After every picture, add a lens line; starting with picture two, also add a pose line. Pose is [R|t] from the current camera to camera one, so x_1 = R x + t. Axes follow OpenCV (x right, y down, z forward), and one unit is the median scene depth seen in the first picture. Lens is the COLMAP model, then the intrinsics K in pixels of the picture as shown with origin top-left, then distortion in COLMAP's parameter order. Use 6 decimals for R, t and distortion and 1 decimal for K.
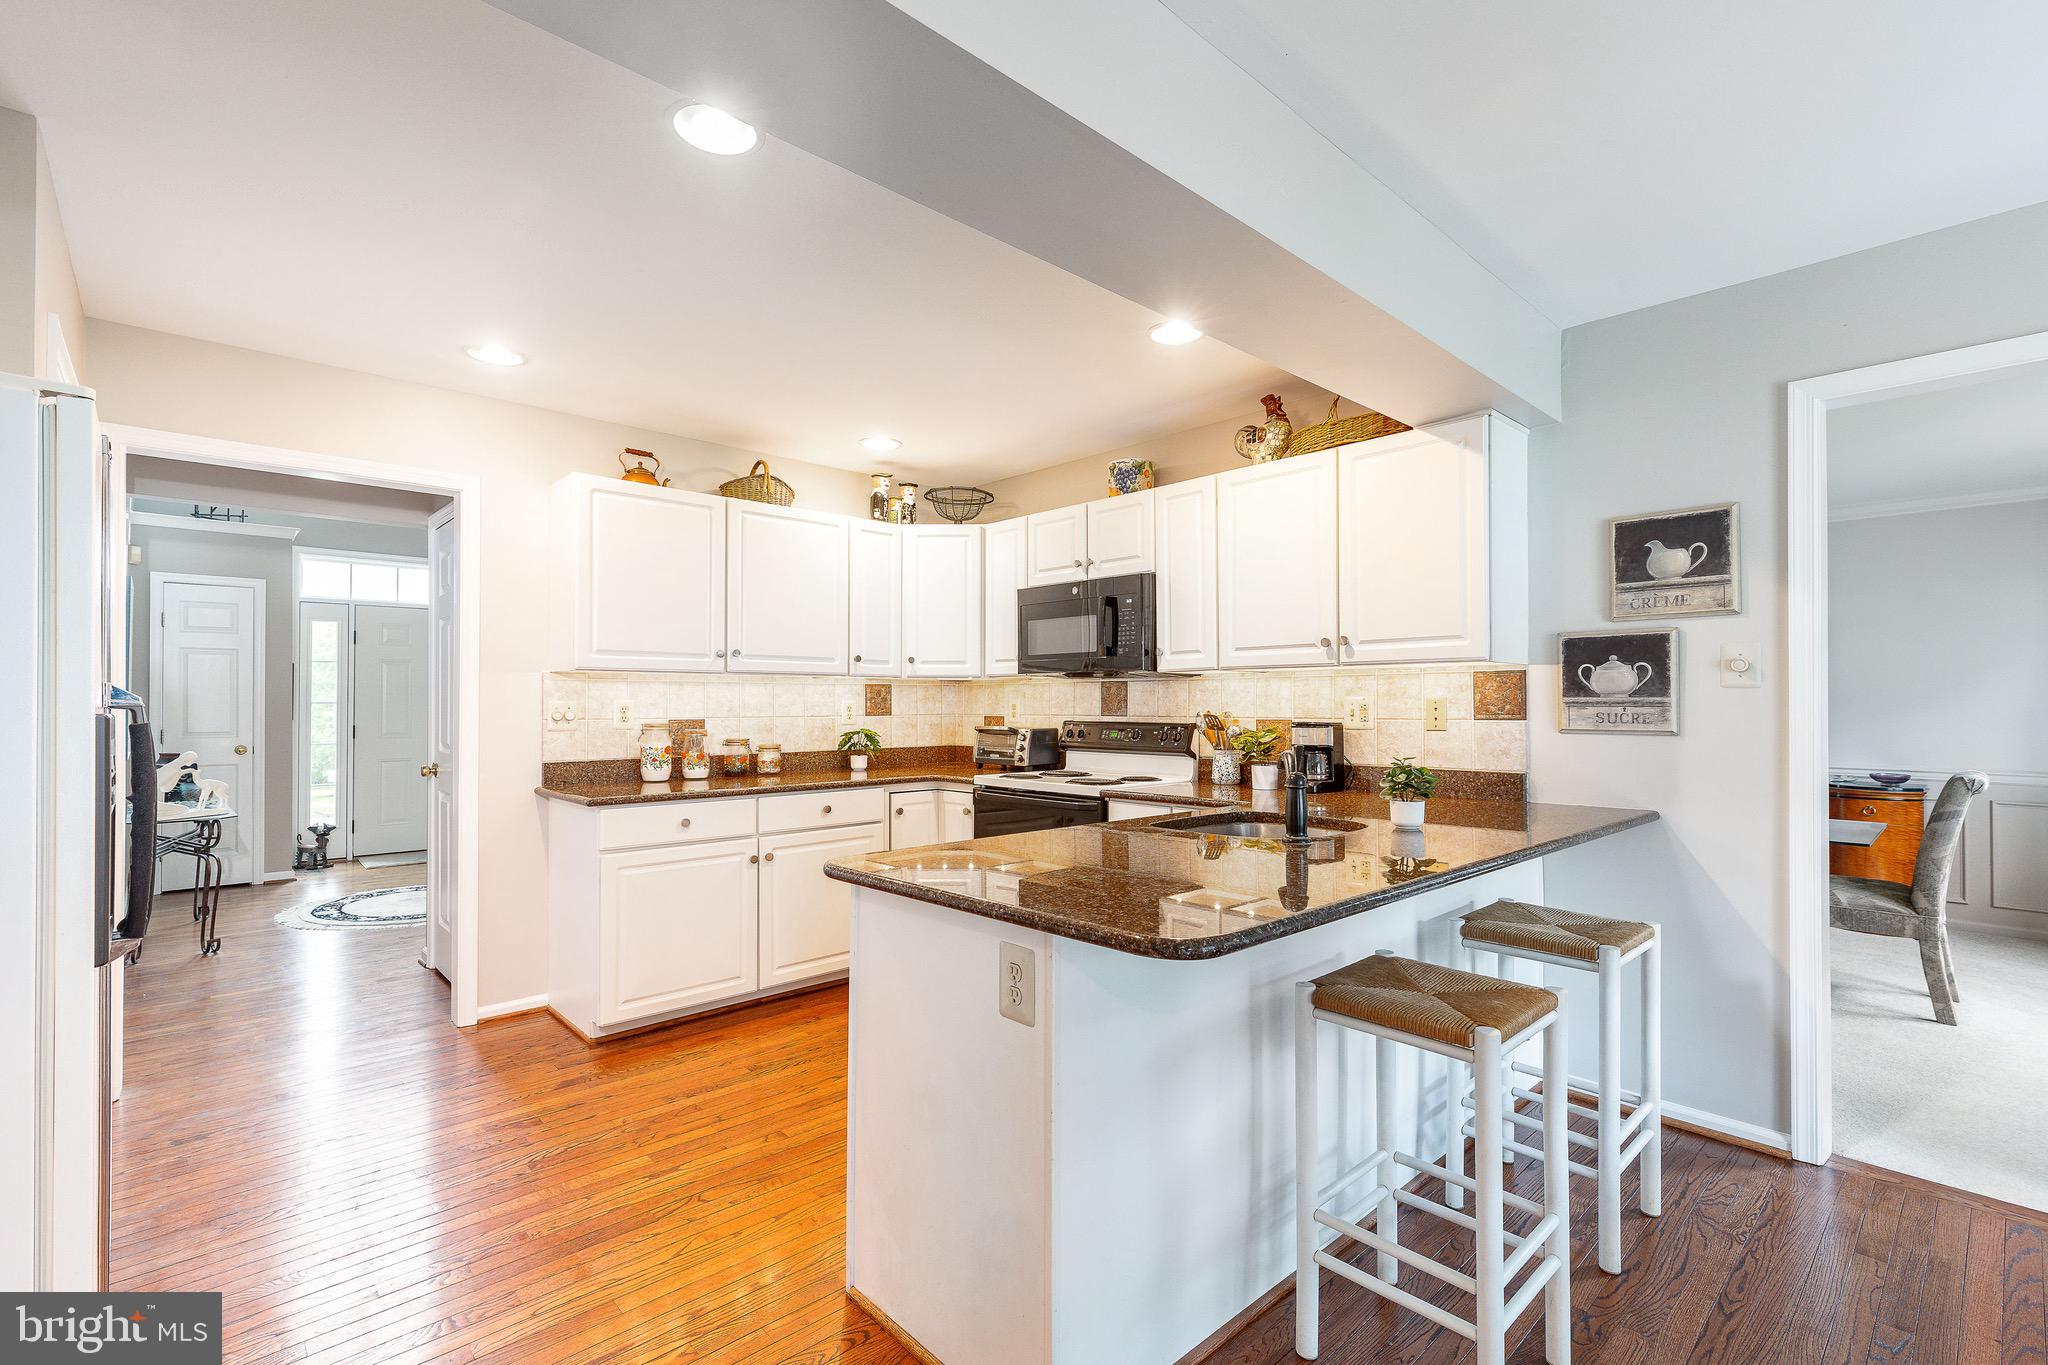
lens RADIAL K [[934.3, 0, 1018.1], [0, 934.3, 699.0], [0, 0, 1]] dist [0.001838, -0.000204]
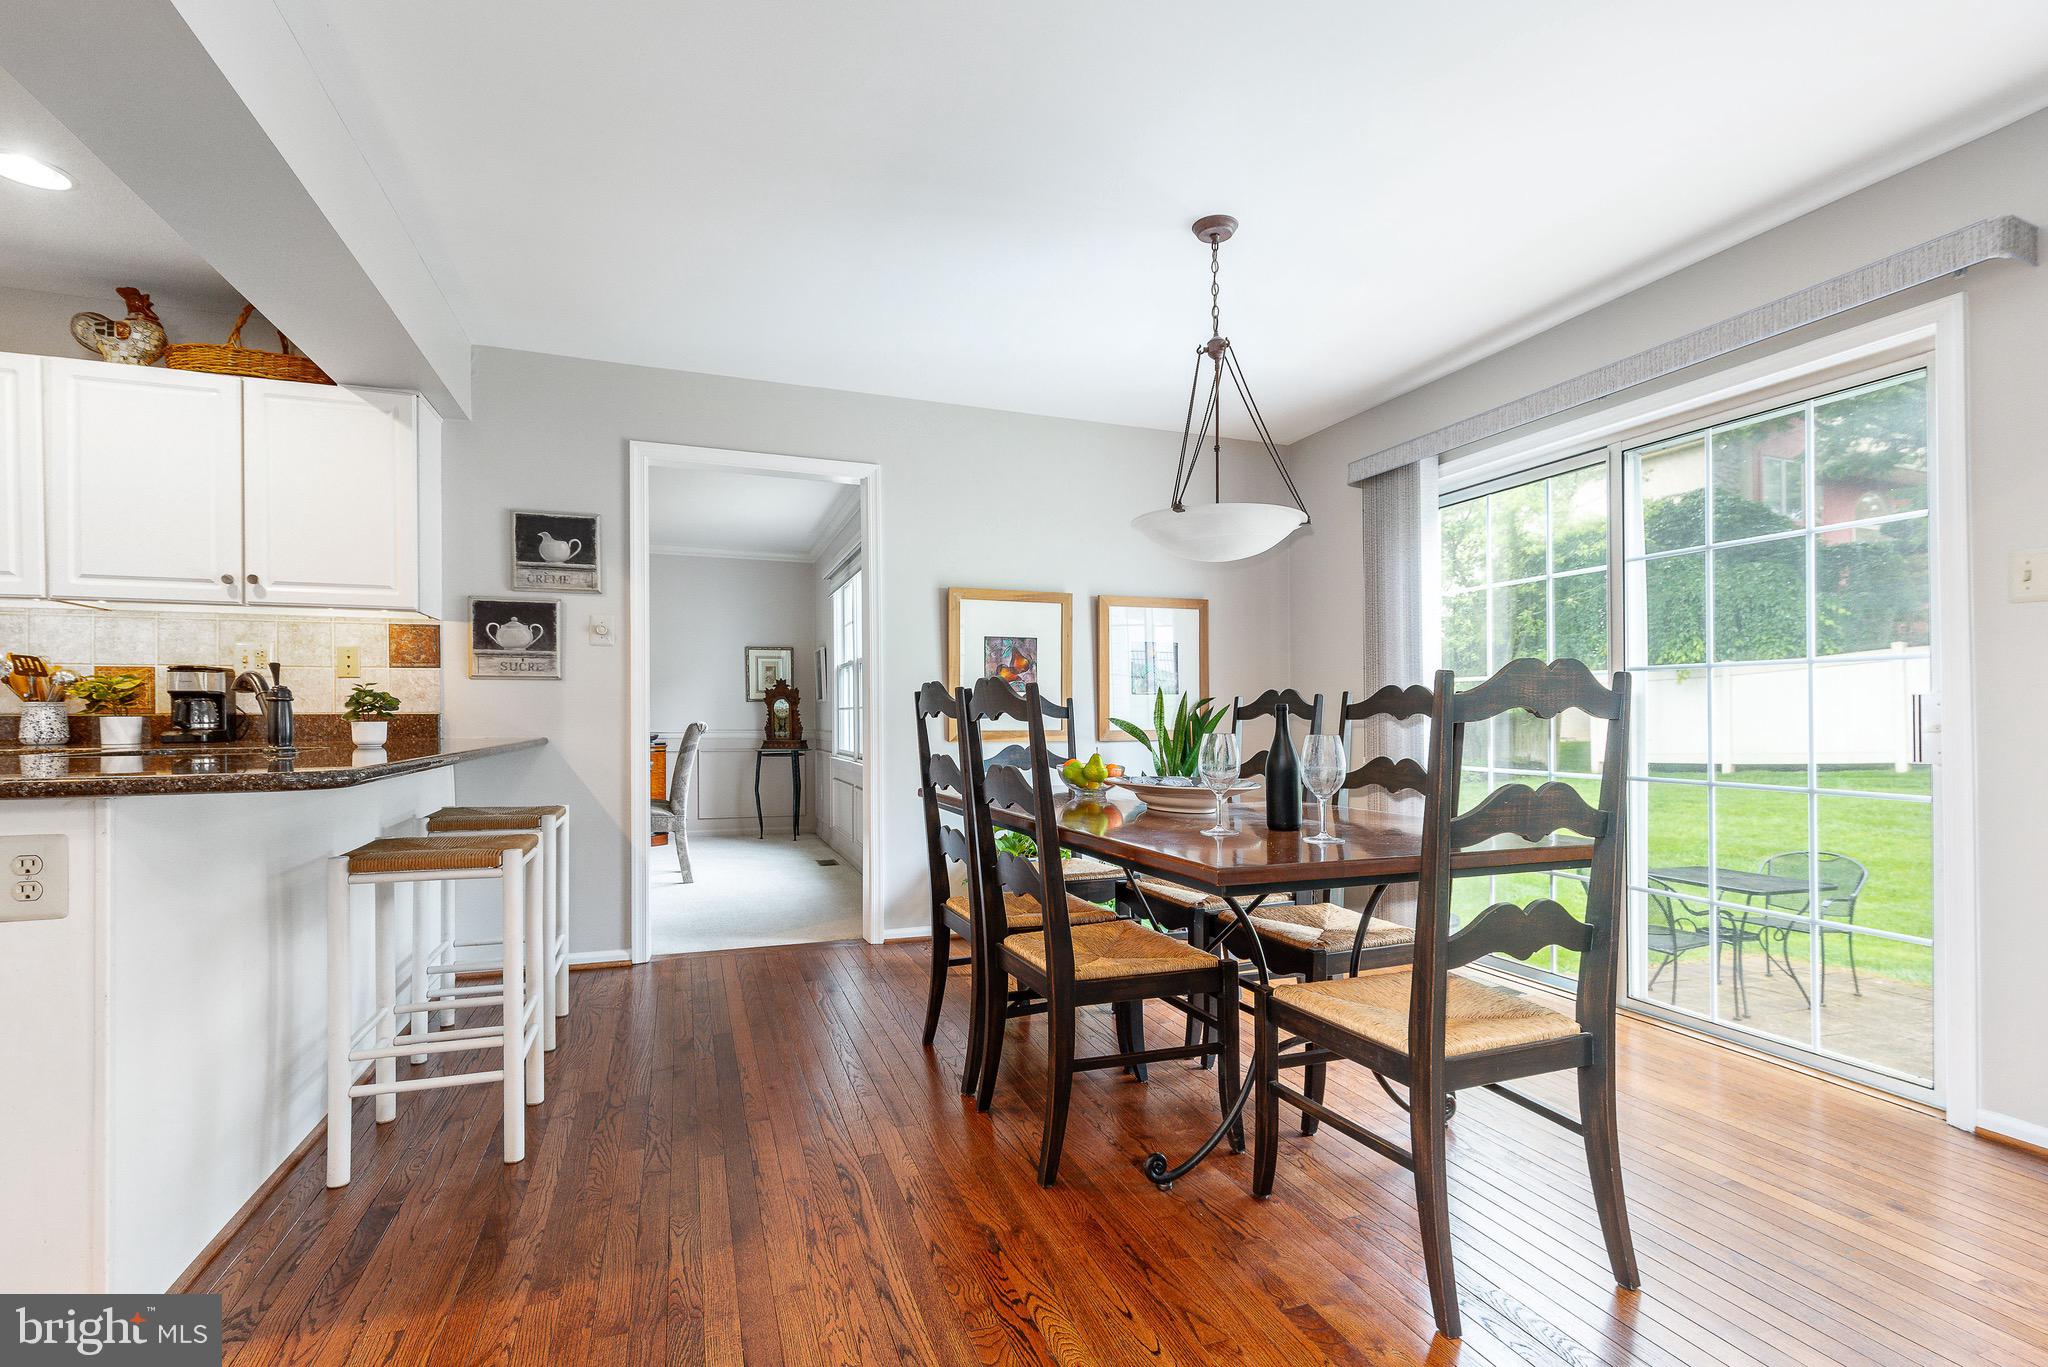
lens RADIAL K [[912.5, 0, 1022.5], [0, 912.5, 720.7], [0, 0, 1]] dist [-0.000042, -0.000369]
pose [[0.385121, -0.007323, 0.922837, -0.203366], [-0.006215, 0.999925, 0.010528, 0.064512], [-0.922845, -0.009790, 0.385046, -0.096319]]
